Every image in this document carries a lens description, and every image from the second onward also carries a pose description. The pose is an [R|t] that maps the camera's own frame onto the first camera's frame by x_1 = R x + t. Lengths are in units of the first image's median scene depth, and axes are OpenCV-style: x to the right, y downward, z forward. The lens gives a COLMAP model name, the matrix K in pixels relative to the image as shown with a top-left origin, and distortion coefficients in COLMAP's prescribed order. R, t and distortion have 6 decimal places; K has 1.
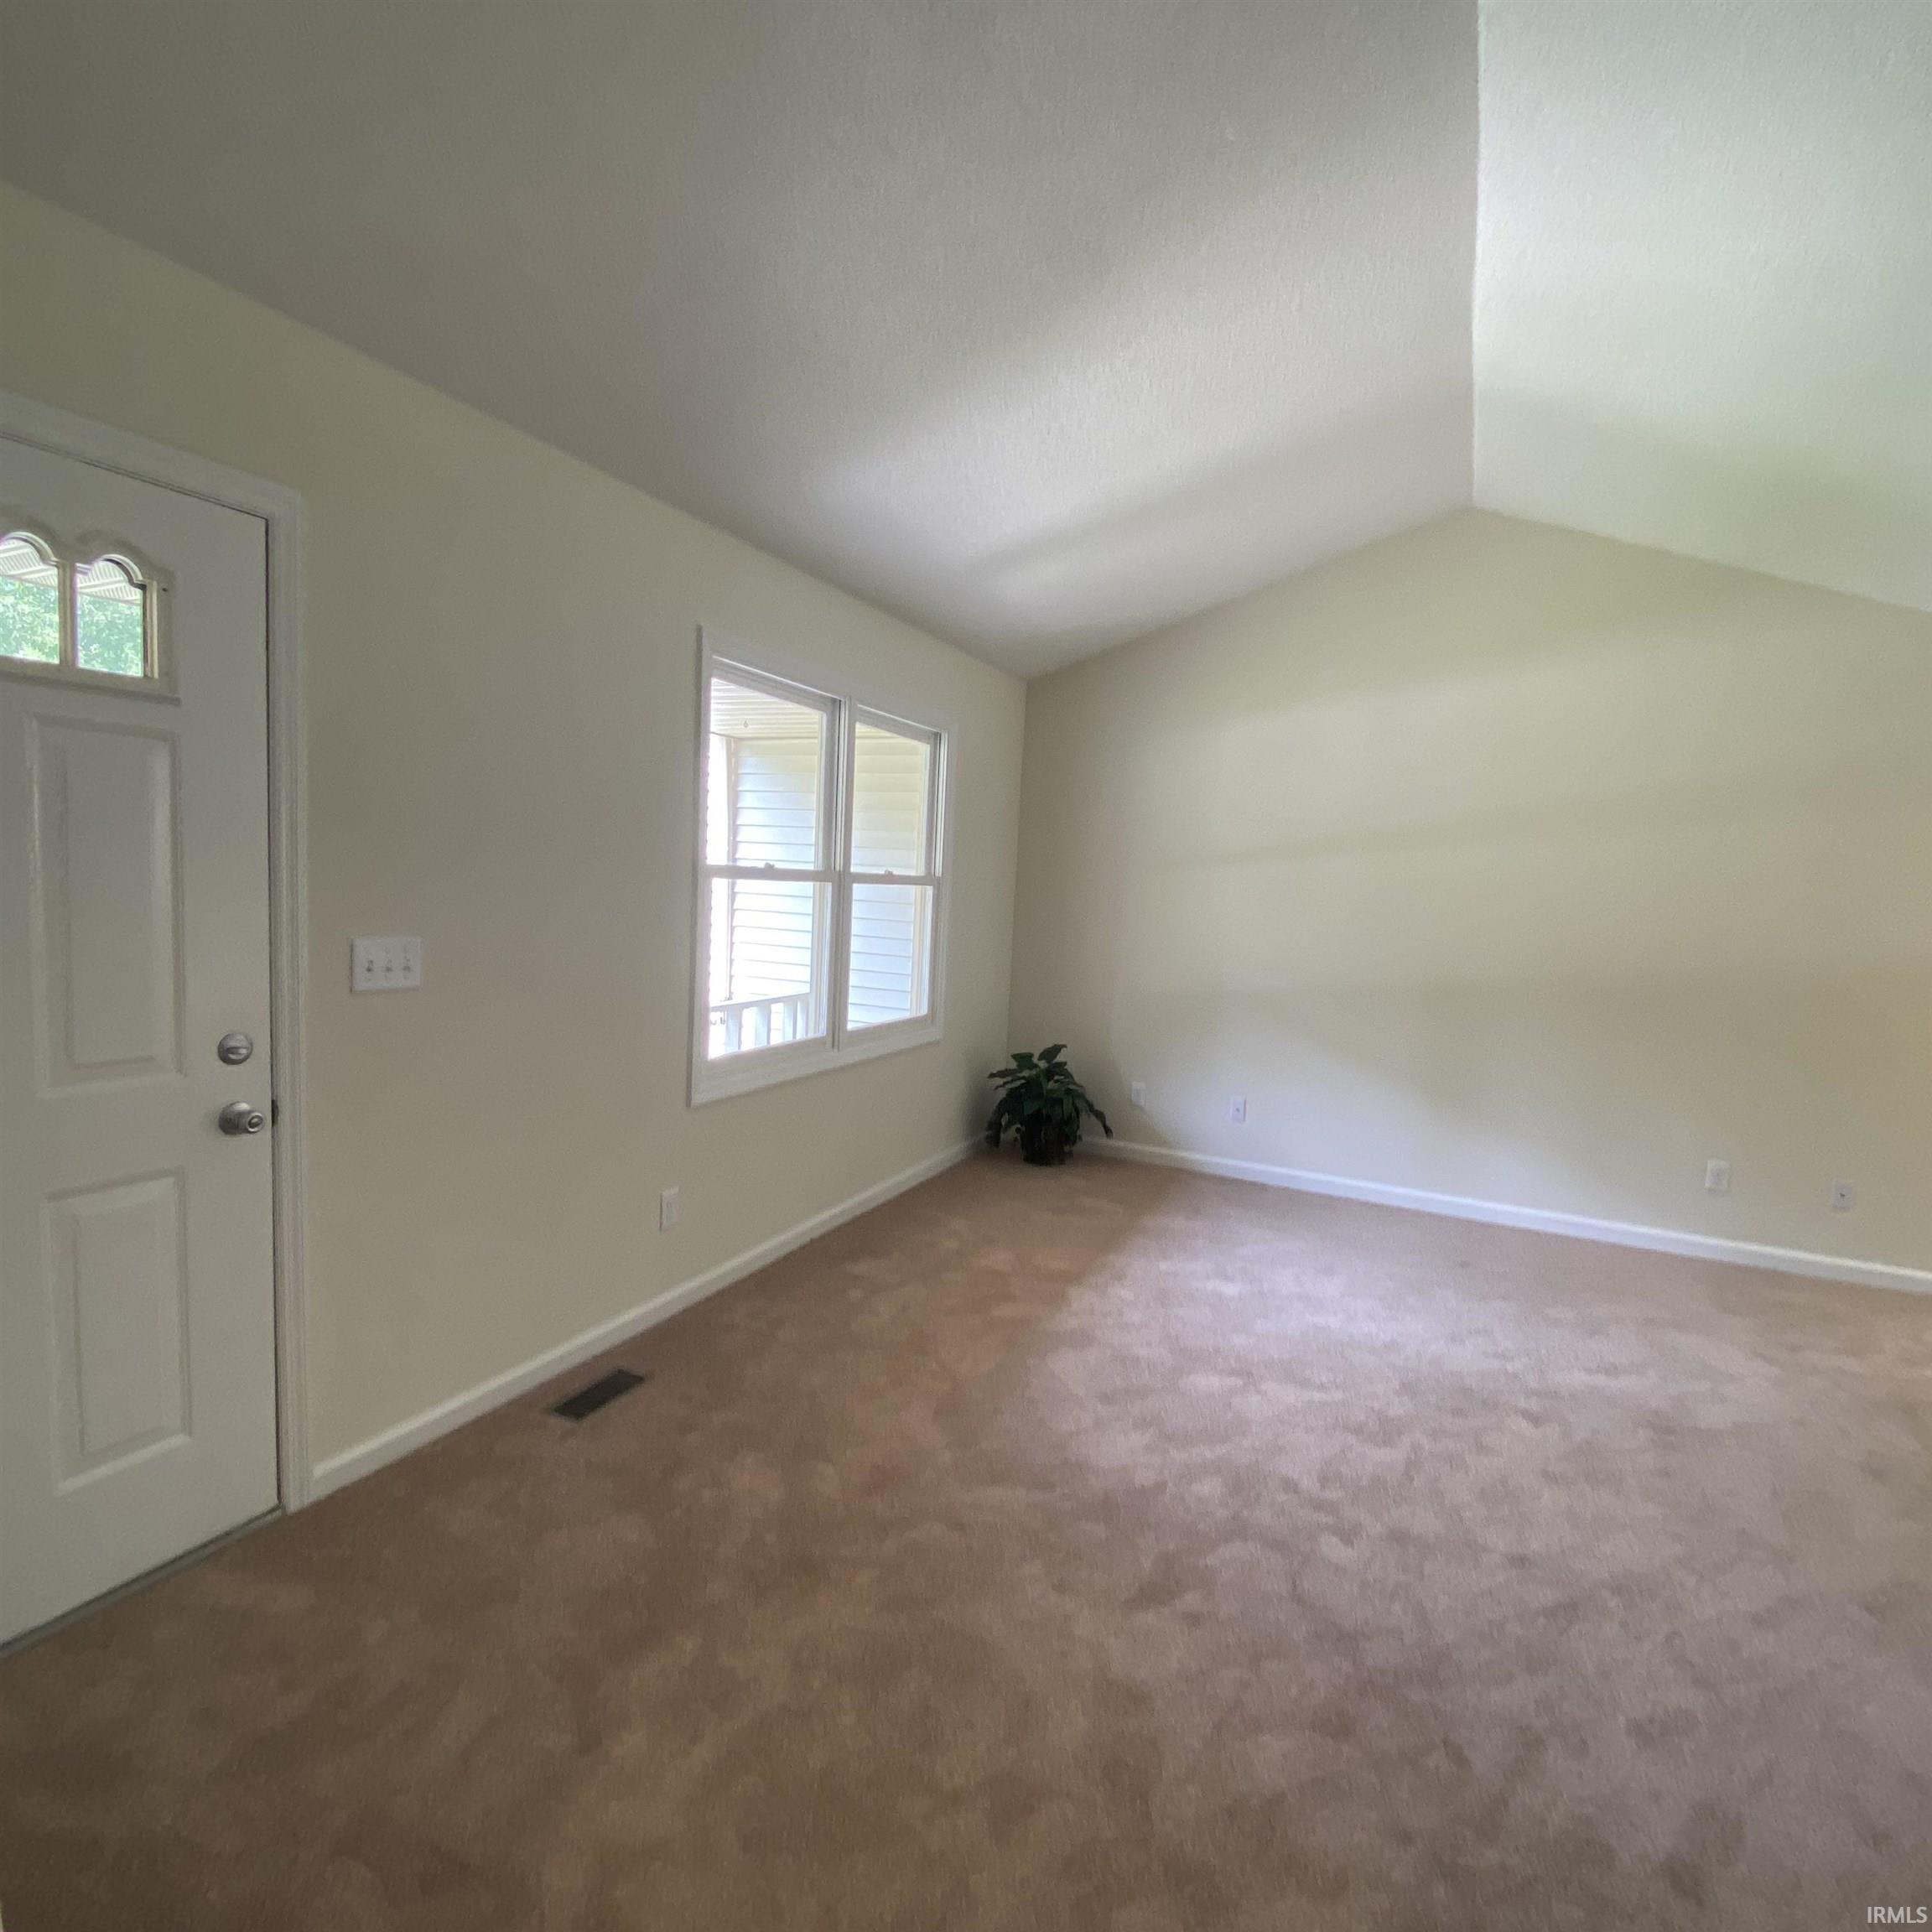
lens RADIAL K [[1077.5, 0, 966.0], [0, 1077.5, 966.0], [0, 0, 1]] dist [0.002598, 0.000308]
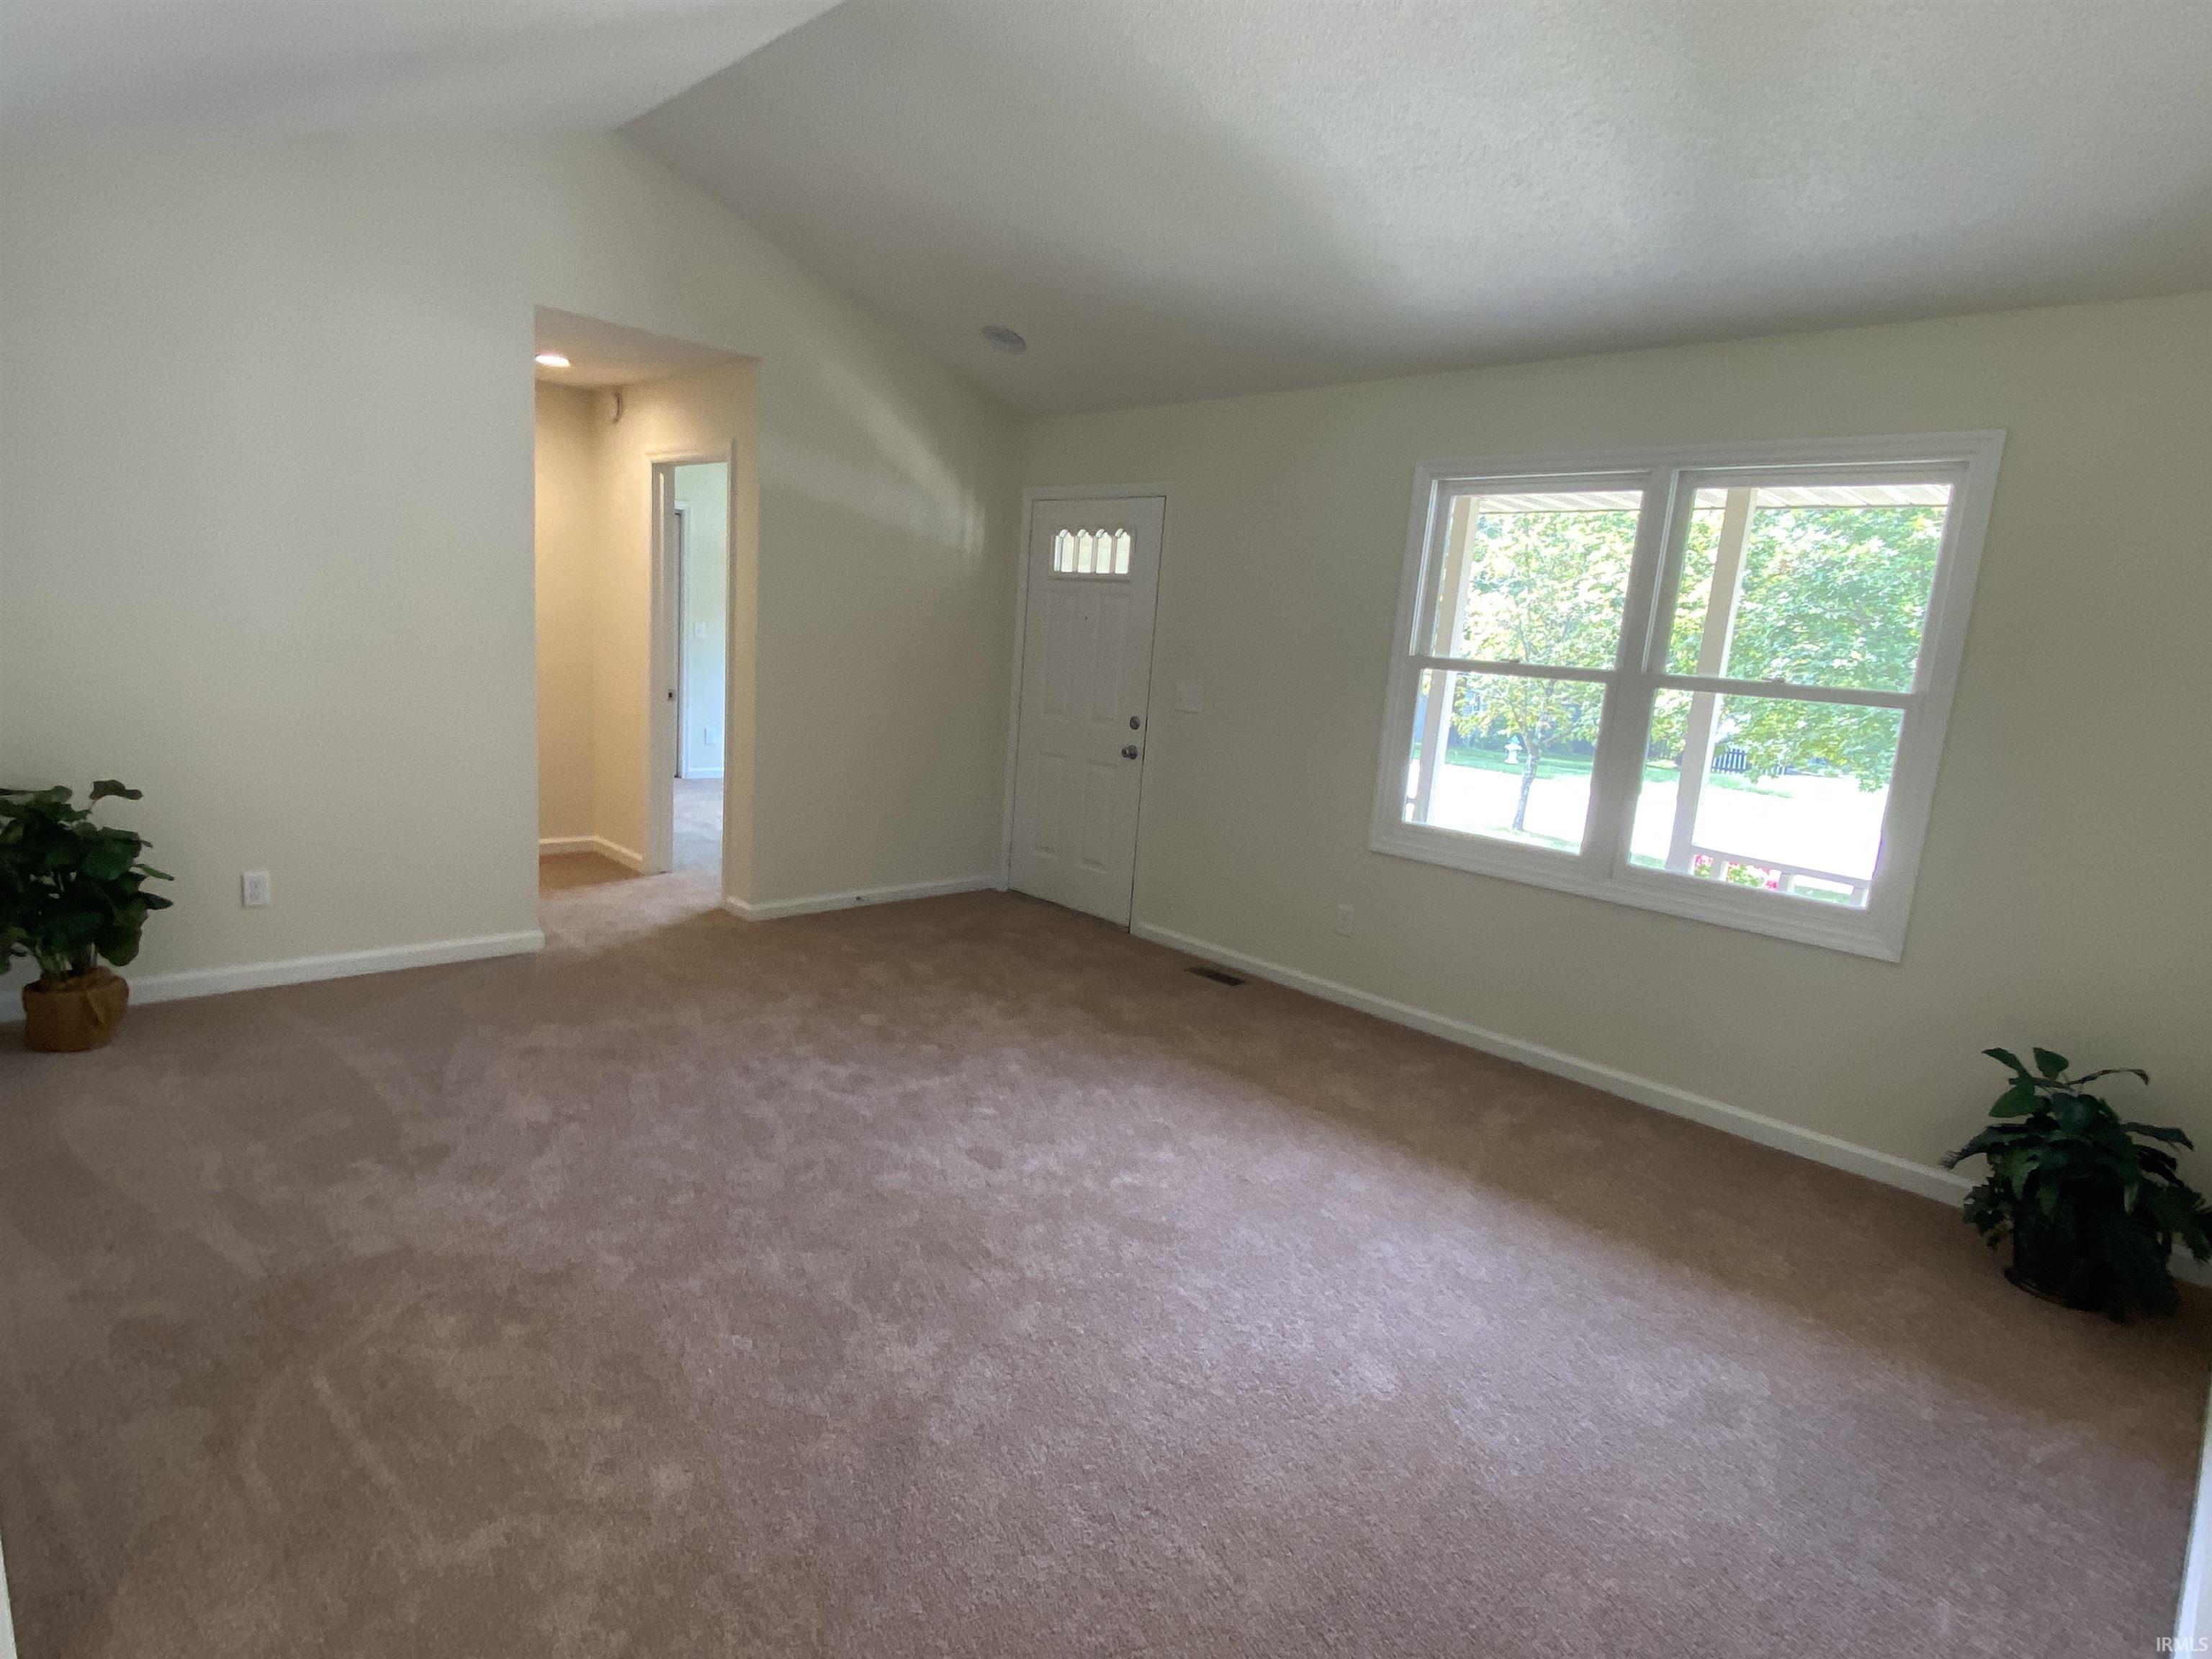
lens RADIAL K [[1131.8, 0, 1106.0], [0, 1131.8, 829.5], [0, 0, 1]] dist [-0.000979, -0.000097]
pose [[-0.380368, 0.071552, -0.922063, 1.671745], [-0.177752, 0.972758, 0.148812, -0.050867], [0.907592, 0.220502, -0.357288, 1.853573]]
